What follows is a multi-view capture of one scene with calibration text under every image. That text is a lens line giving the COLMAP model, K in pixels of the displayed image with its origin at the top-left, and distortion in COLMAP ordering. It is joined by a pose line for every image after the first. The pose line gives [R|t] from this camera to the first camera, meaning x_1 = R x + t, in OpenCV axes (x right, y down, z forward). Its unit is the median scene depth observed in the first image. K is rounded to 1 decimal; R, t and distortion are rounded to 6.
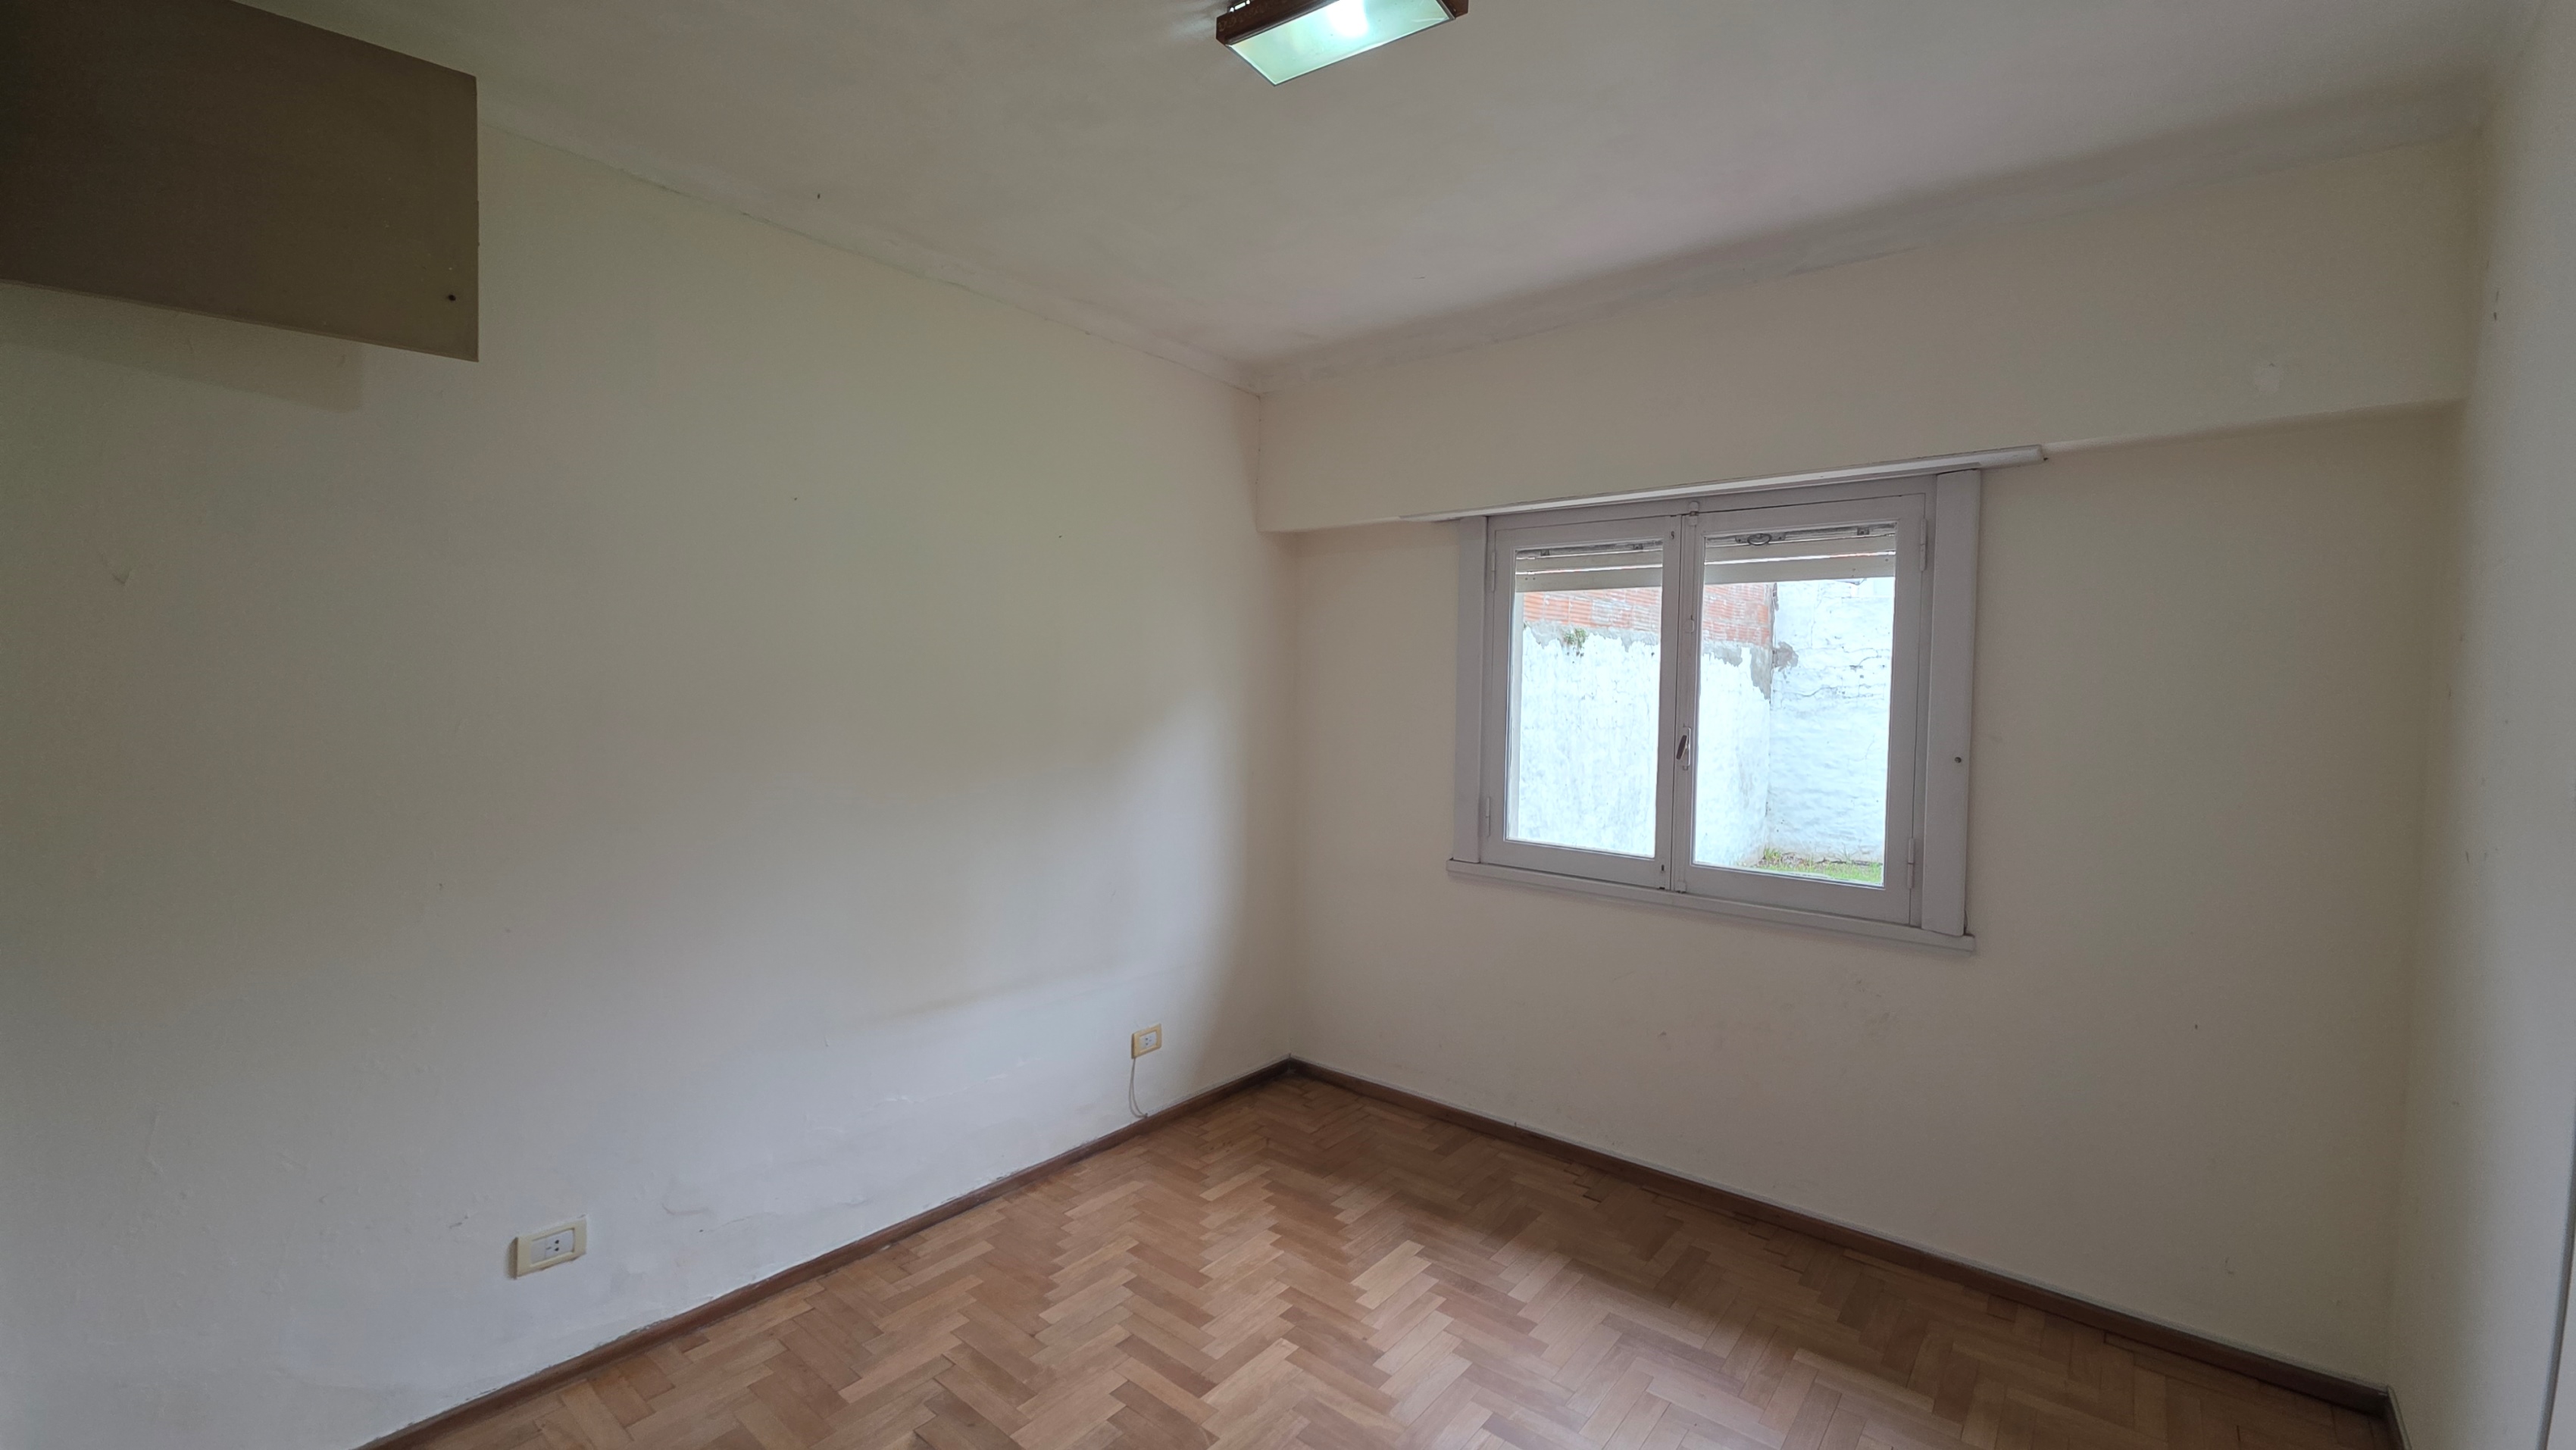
lens RADIAL K [[1020.7, 0, 1271.2], [0, 1020.7, 718.8], [0, 0, 1]] dist [0.007887, -0.004587]
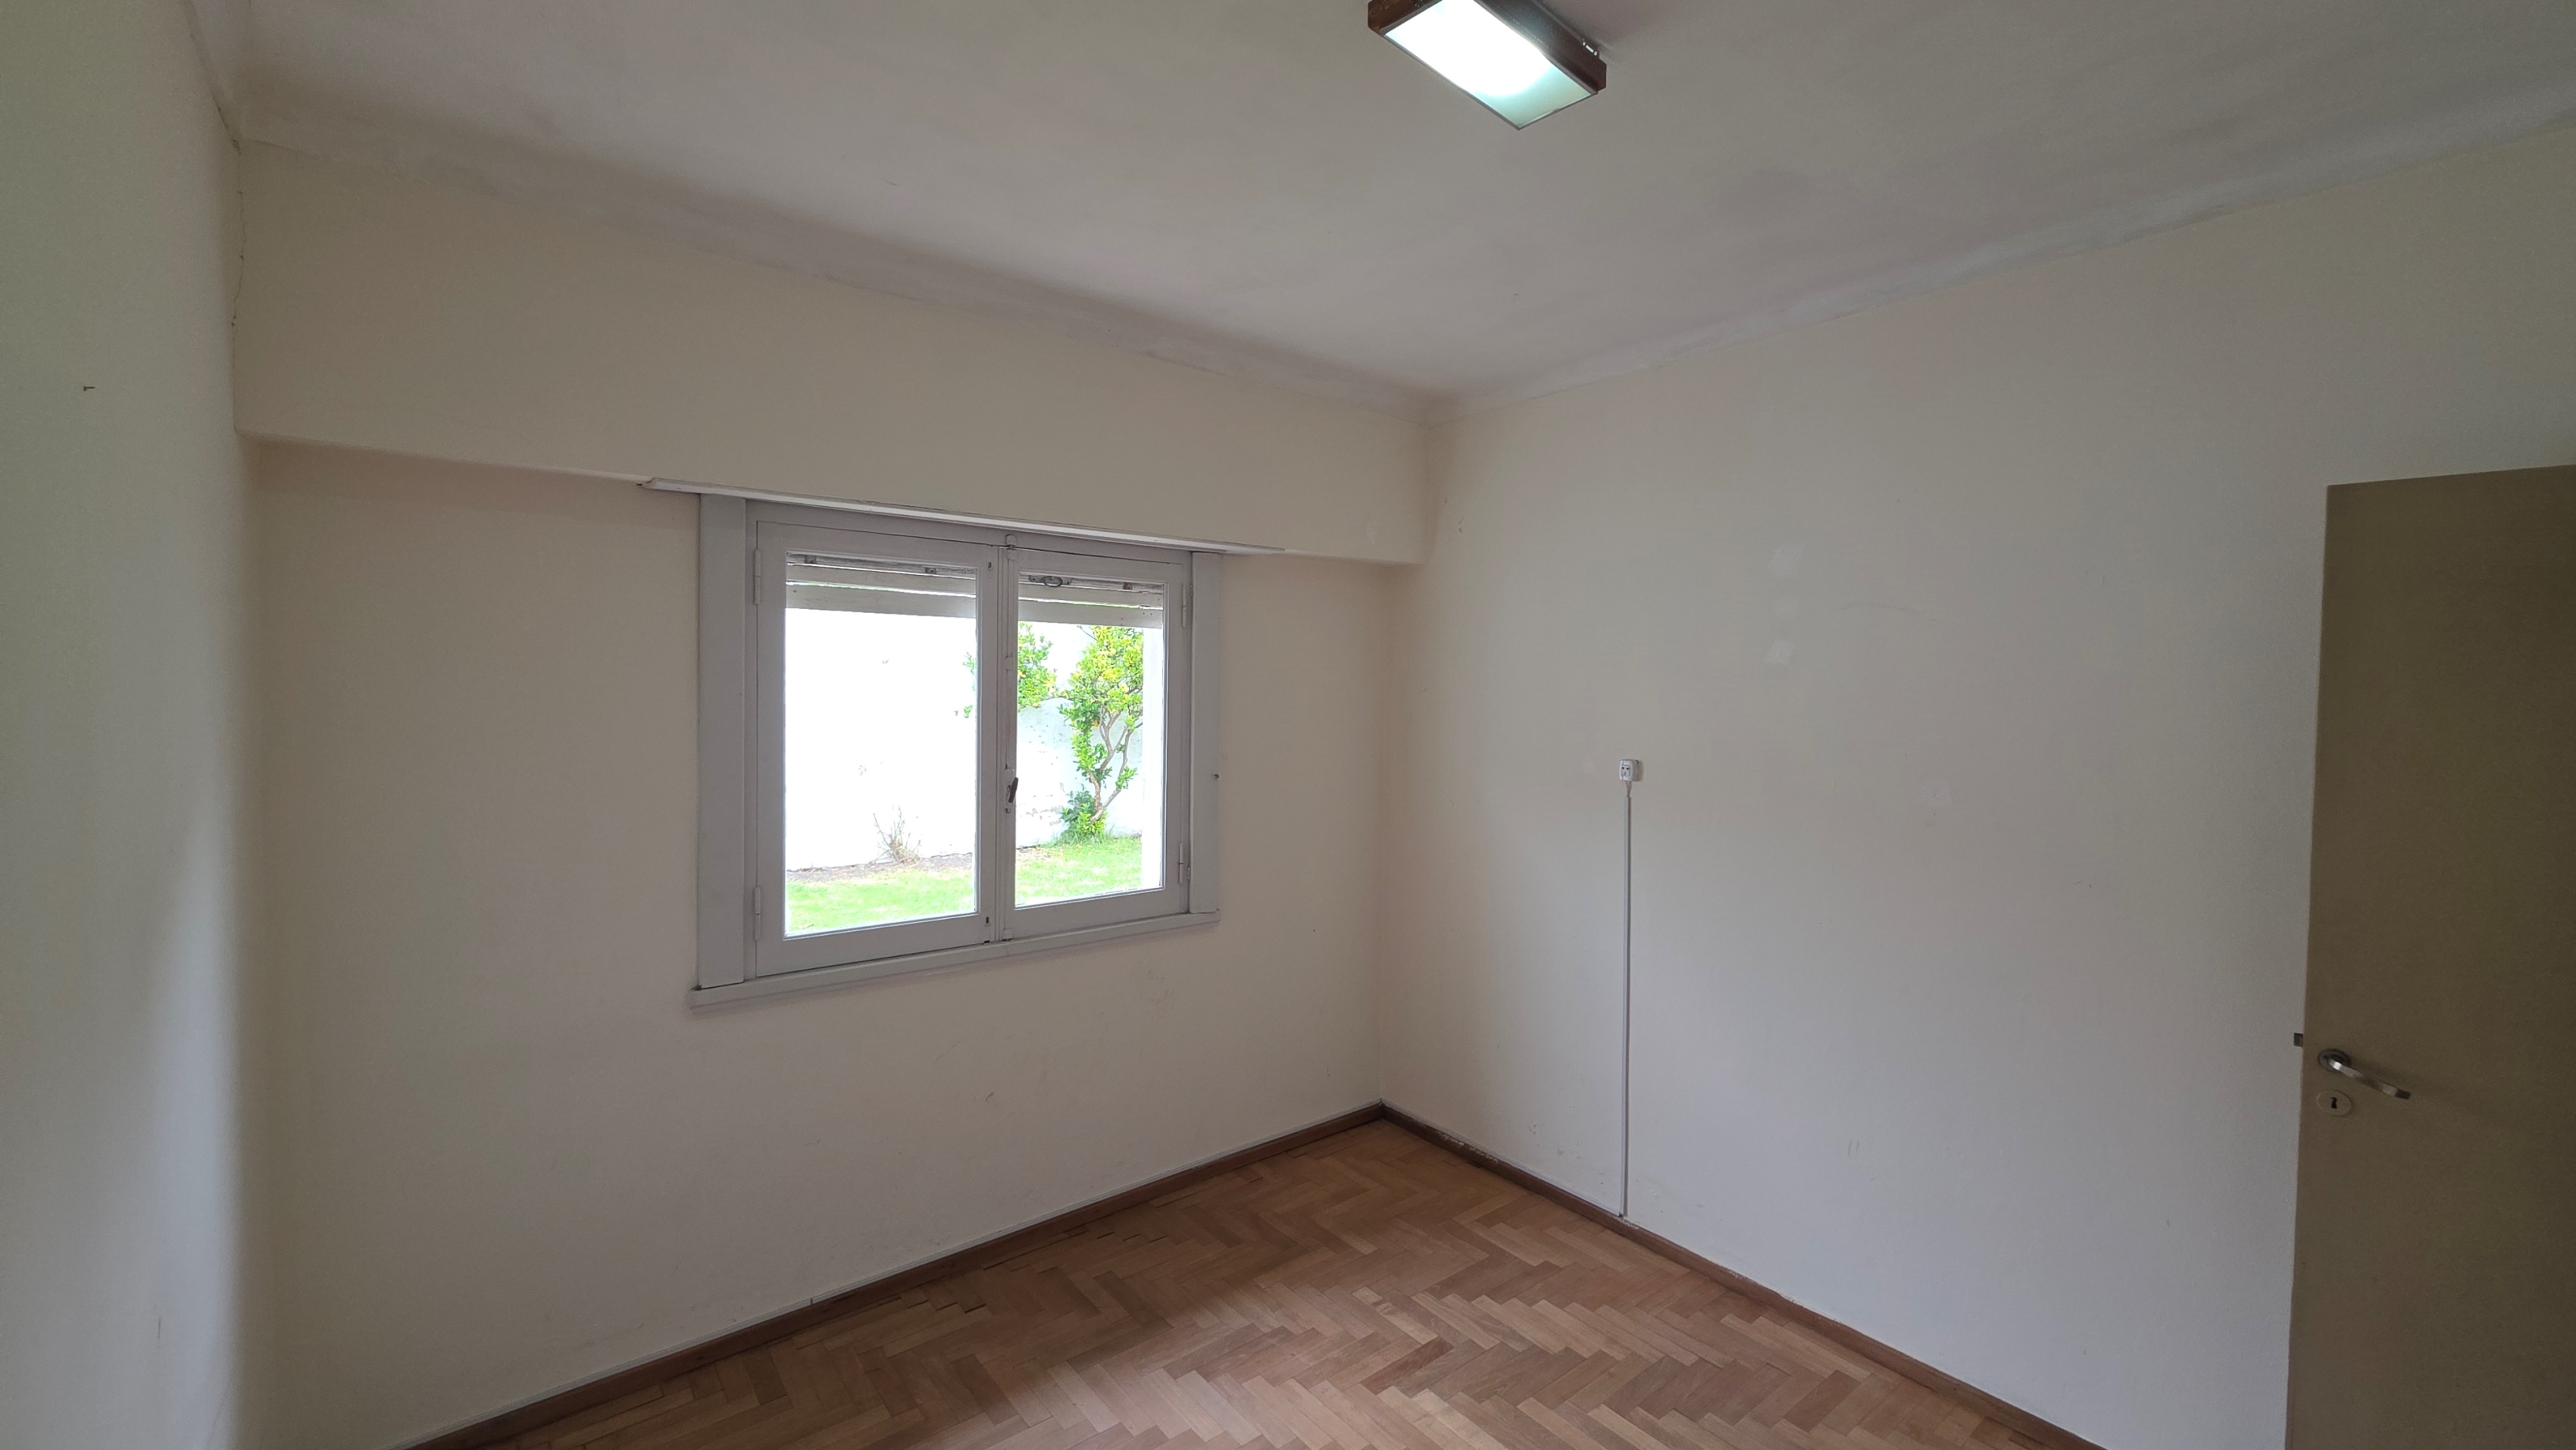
lens RADIAL K [[1020.7, 0, 1283.2], [0, 1020.7, 727.0], [0, 0, 1]] dist [0.007887, -0.004587]
pose [[0.195100, -0.048416, 0.979588, -0.488527], [0.033705, 0.998522, 0.042639, -0.063737], [-0.980204, 0.024698, 0.196443, 0.562777]]
